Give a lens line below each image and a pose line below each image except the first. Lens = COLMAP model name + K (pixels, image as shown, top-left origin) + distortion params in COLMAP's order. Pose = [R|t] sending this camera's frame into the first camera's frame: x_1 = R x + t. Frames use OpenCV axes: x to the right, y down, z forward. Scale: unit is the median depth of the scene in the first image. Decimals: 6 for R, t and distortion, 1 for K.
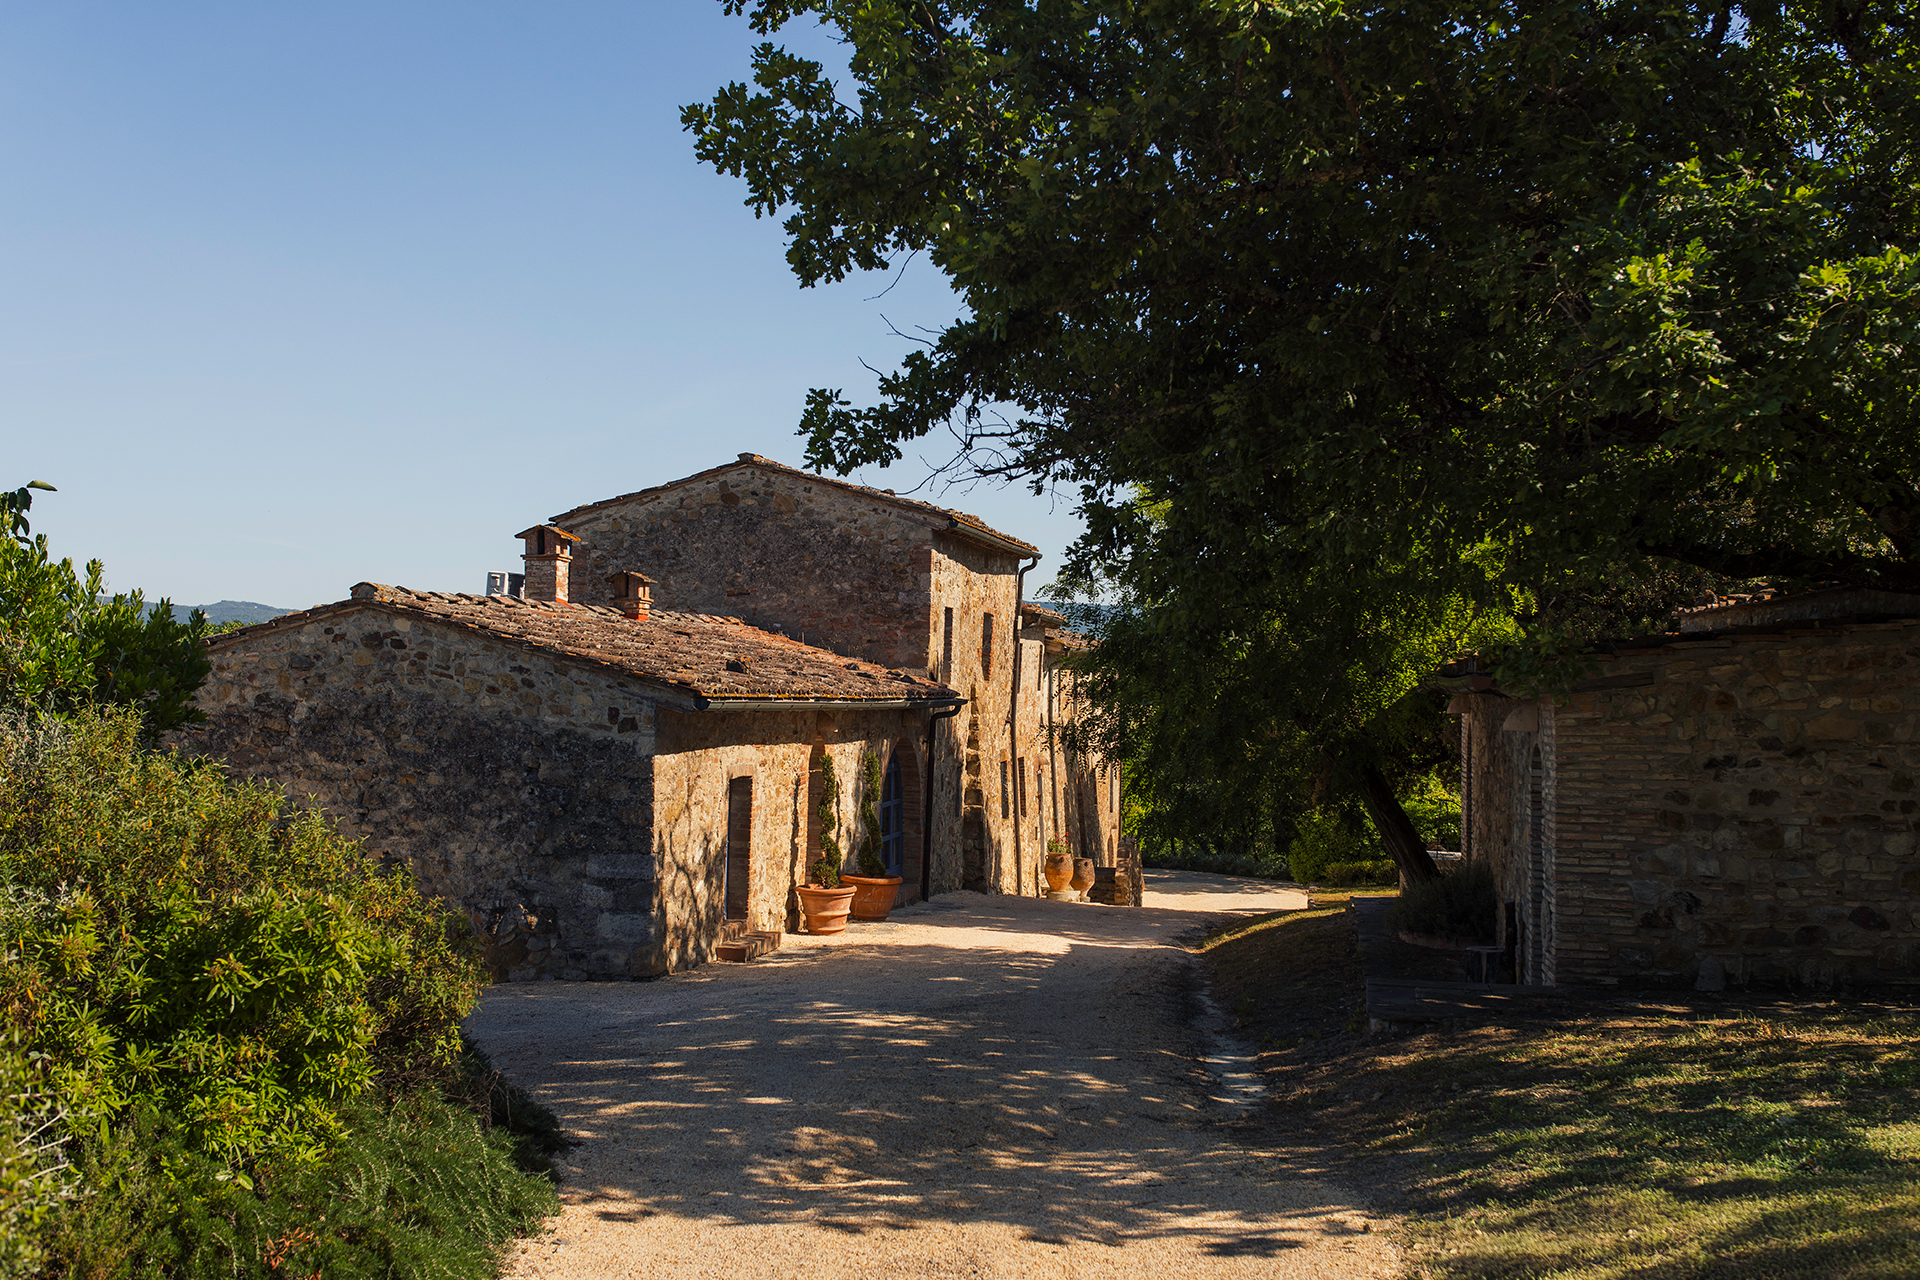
lens RADIAL K [[2046.2, 0, 958.6], [0, 2046.2, 640.2], [0, 0, 1]] dist [0.002176, 0.000000]
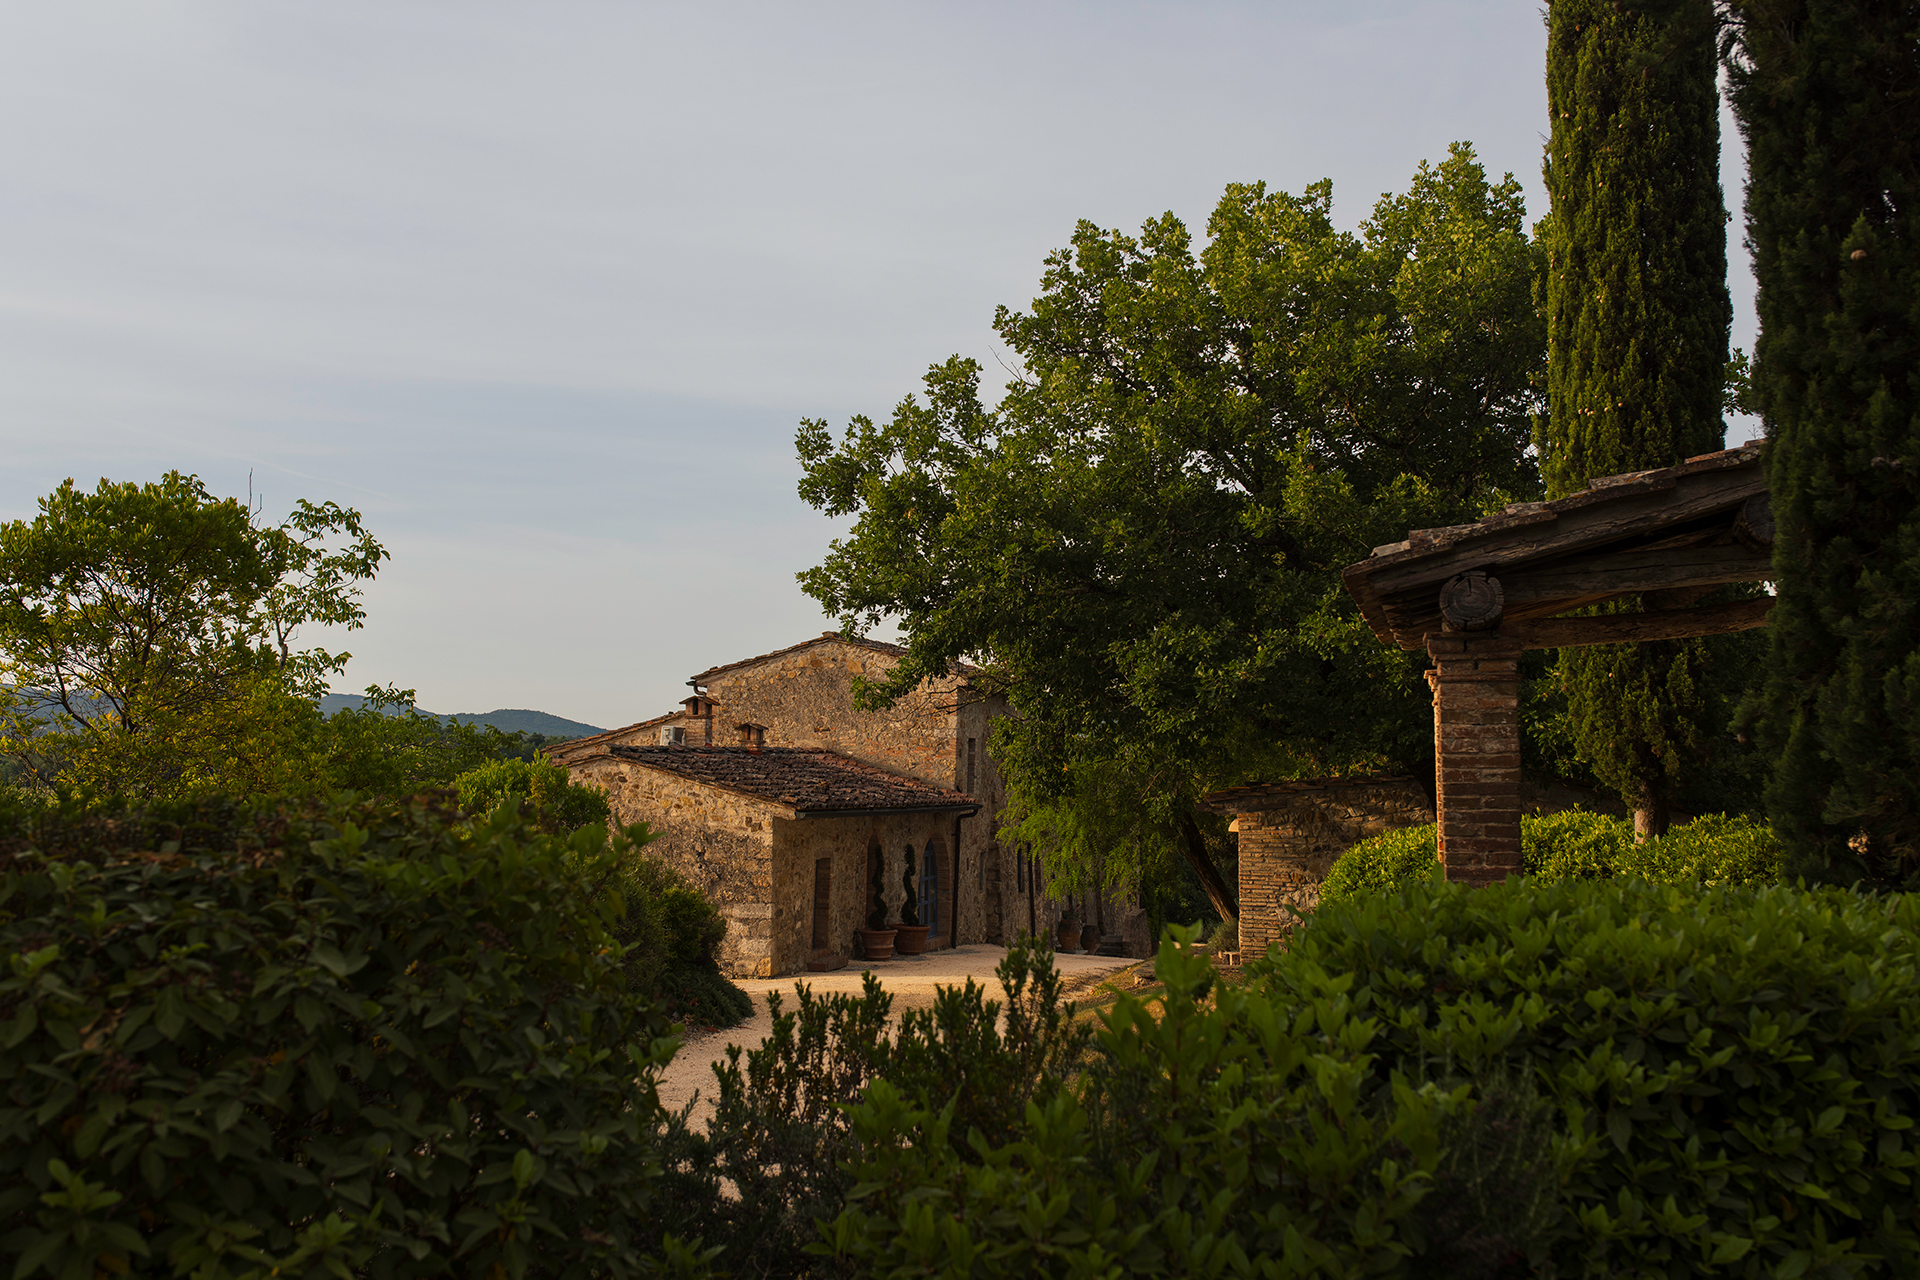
lens RADIAL K [[2046.2, 0, 960.9], [0, 2046.2, 642.3], [0, 0, 1]] dist [0.002176, 0.000000]
pose [[0.999128, -0.004359, -0.041520, 0.078605], [0.002575, 0.999074, -0.042937, -0.038507], [0.041669, 0.042793, 0.998215, -0.693569]]
